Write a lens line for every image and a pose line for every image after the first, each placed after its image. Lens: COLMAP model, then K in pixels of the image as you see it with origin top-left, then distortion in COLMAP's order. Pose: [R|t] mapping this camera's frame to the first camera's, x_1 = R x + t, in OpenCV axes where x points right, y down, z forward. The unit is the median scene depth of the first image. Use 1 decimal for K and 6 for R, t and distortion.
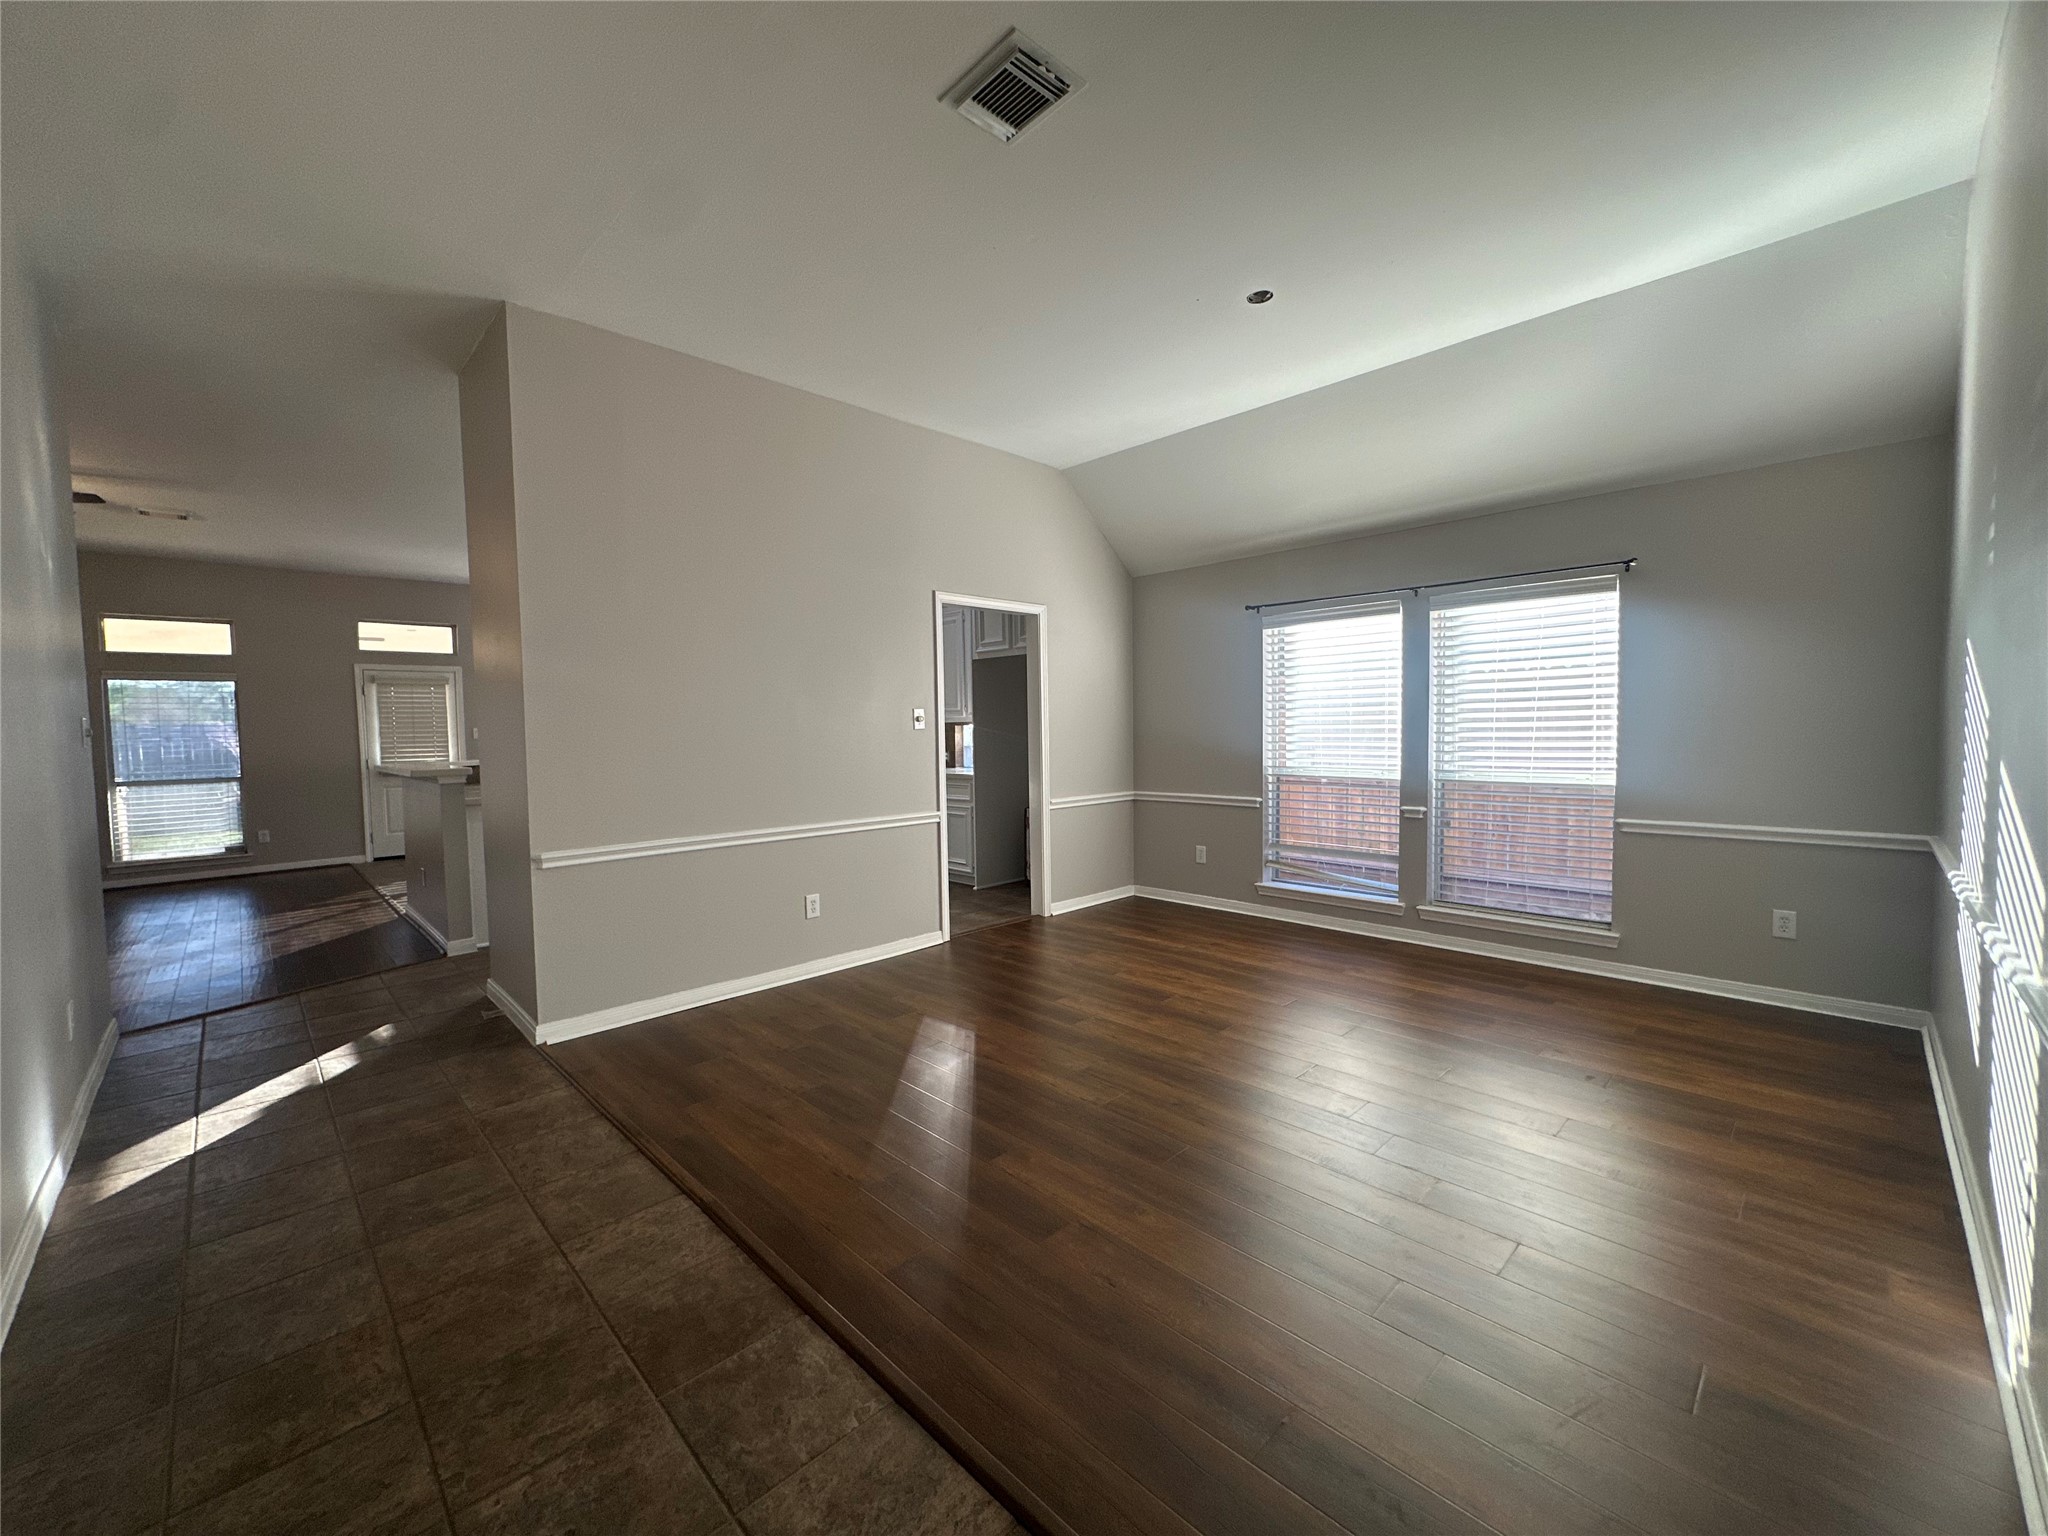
lens RADIAL K [[826.4, 0, 1024.0], [0, 826.4, 768.0], [0, 0, 1]] dist [-0.001571, -0.000150]
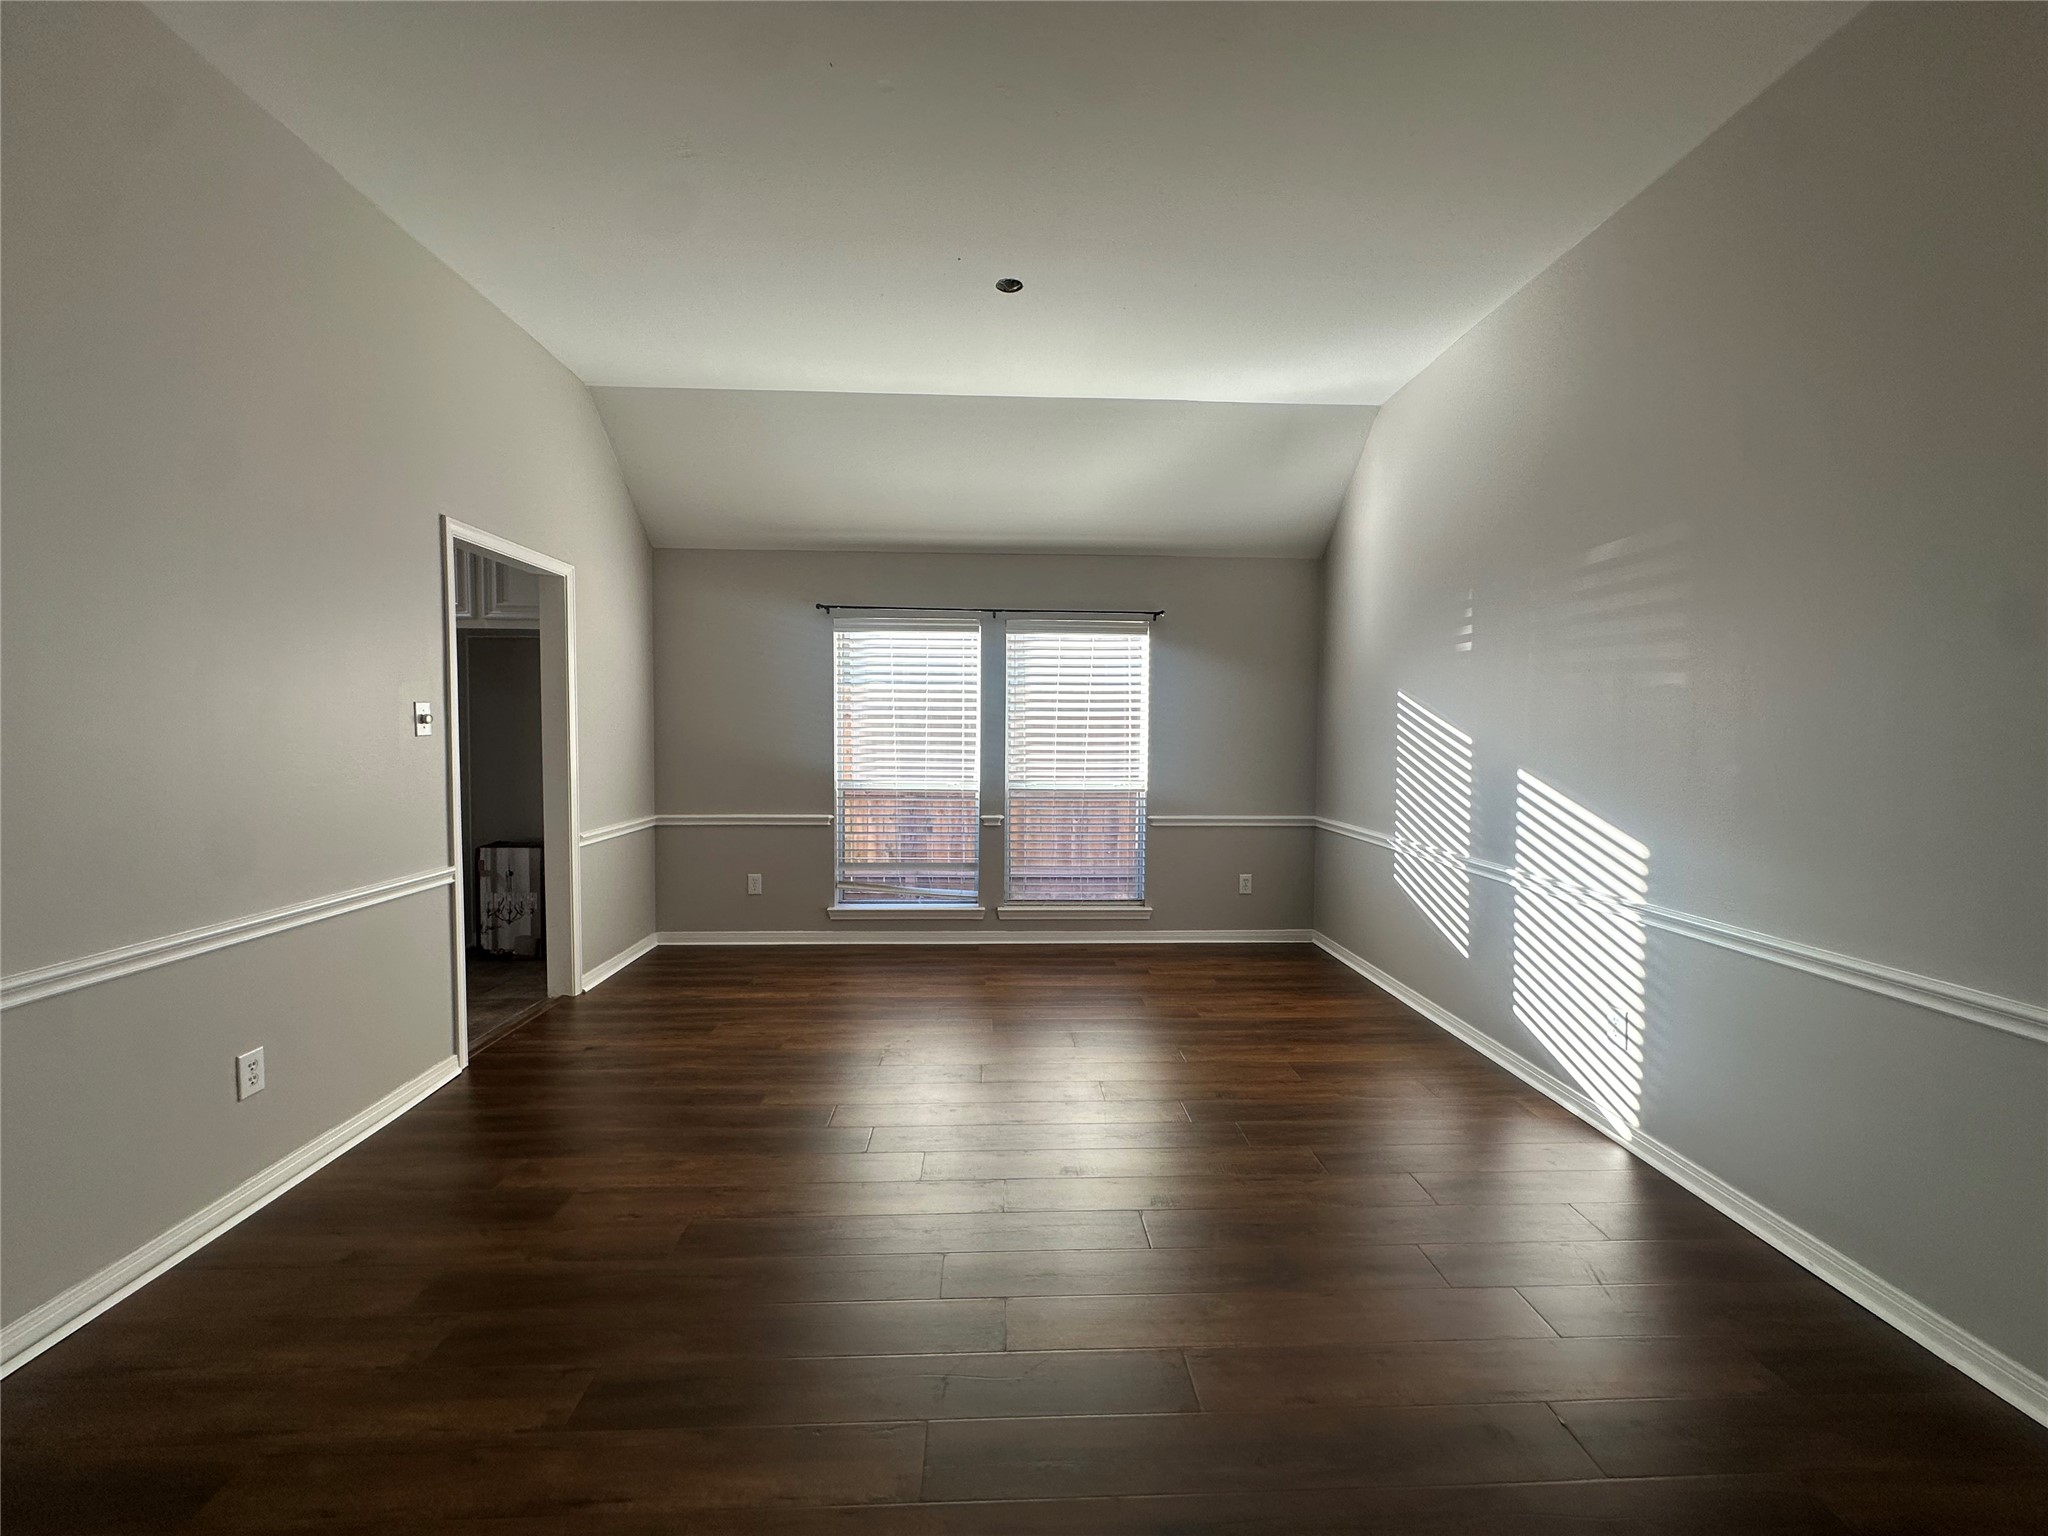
lens RADIAL K [[821.4, 0, 1034.0], [0, 821.4, 763.8], [0, 0, 1]] dist [-0.001189, -0.000221]
pose [[0.662581, -0.010957, 0.748910, -0.280616], [0.020687, 0.999779, -0.003676, -0.014254], [-0.748705, 0.017929, 0.662661, 0.253878]]
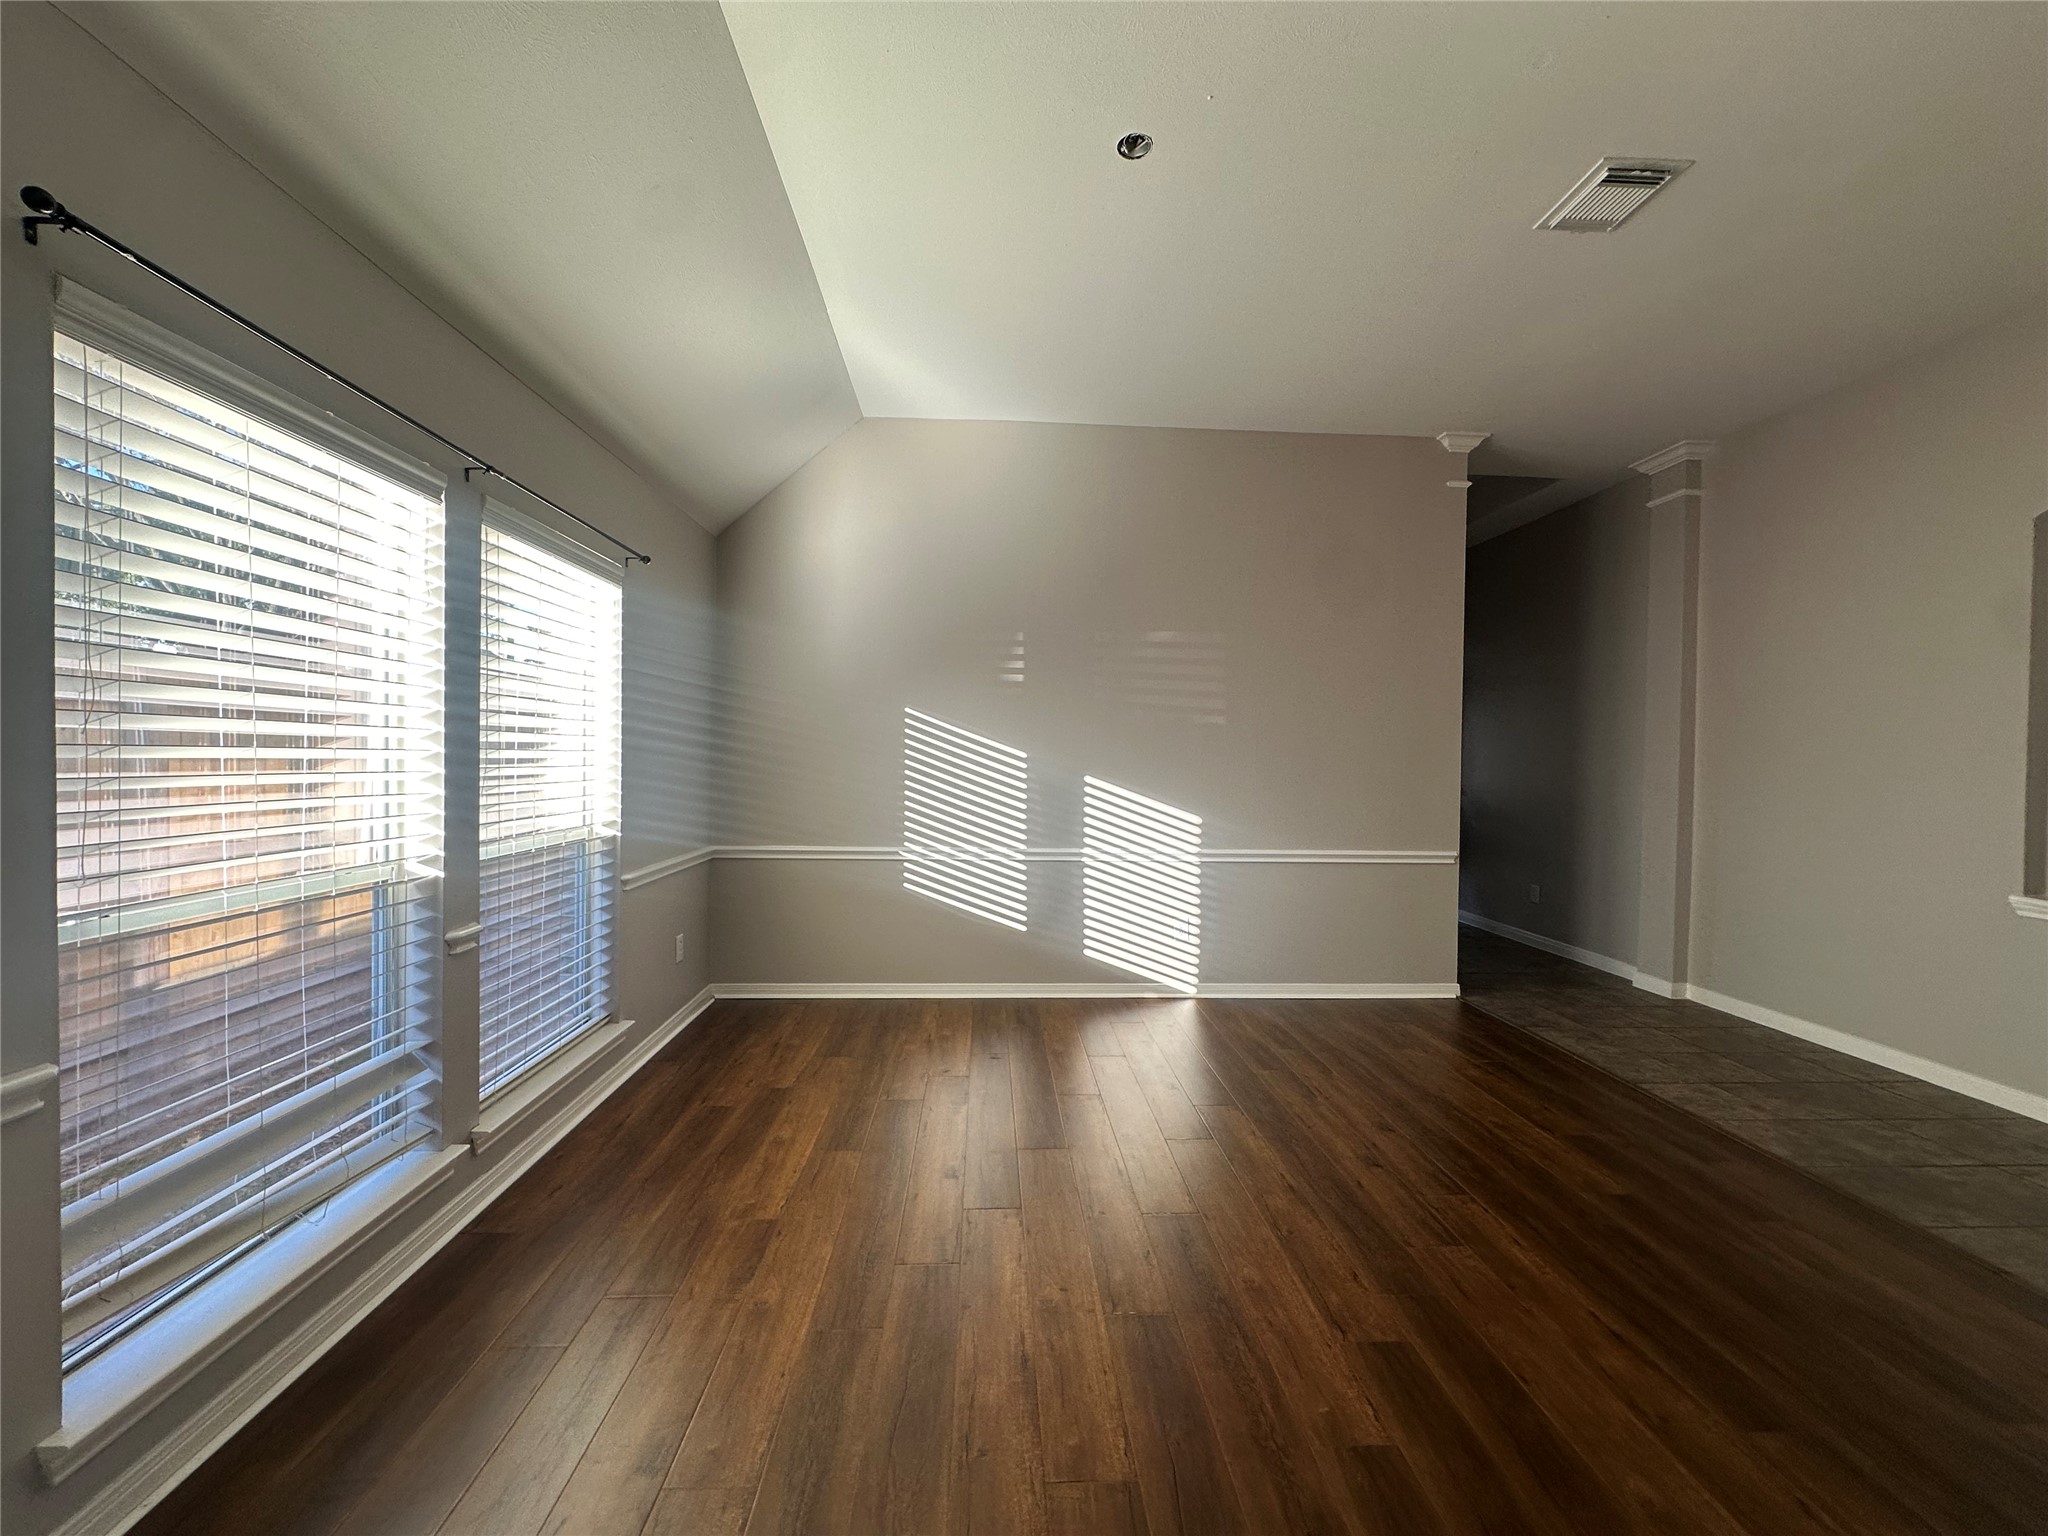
lens RADIAL K [[813.5, 0, 1025.7], [0, 813.5, 765.0], [0, 0, 1]] dist [-0.003233, 0.000136]
pose [[-0.749144, -0.003304, 0.662399, -0.071384], [0.030903, 0.998724, 0.039932, -0.053656], [-0.661686, 0.050385, -0.748086, 1.111511]]
